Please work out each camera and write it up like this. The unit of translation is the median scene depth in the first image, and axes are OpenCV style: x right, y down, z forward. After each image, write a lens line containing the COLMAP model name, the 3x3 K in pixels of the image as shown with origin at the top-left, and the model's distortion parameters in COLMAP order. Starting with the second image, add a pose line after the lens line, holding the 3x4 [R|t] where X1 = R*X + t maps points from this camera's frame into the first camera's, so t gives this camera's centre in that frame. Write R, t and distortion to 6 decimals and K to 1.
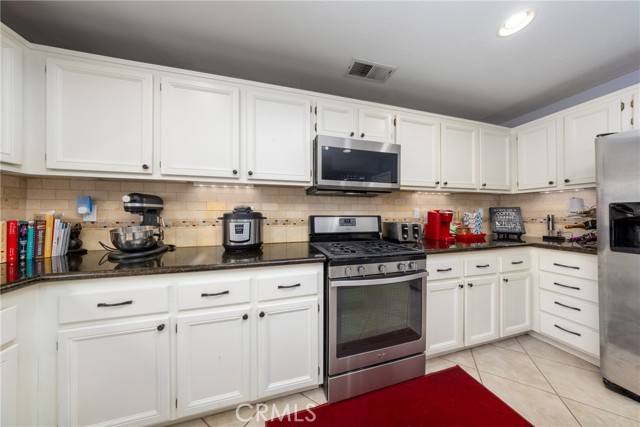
lens RADIAL K [[186.1, 0, 327.6], [0, 186.1, 210.8], [0, 0, 1]] dist [-0.006717, 0.000232]
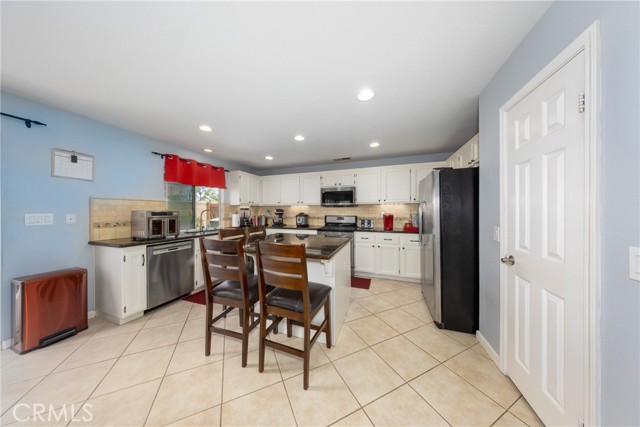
lens RADIAL K [[186.1, 0, 320.4], [0, 186.1, 213.3], [0, 0, 1]] dist [-0.006717, 0.000232]
pose [[0.817596, 0.001677, -0.575790, 1.603955], [0.008964, 0.999837, 0.015641, -0.056141], [0.575723, -0.017949, 0.817448, -1.366966]]
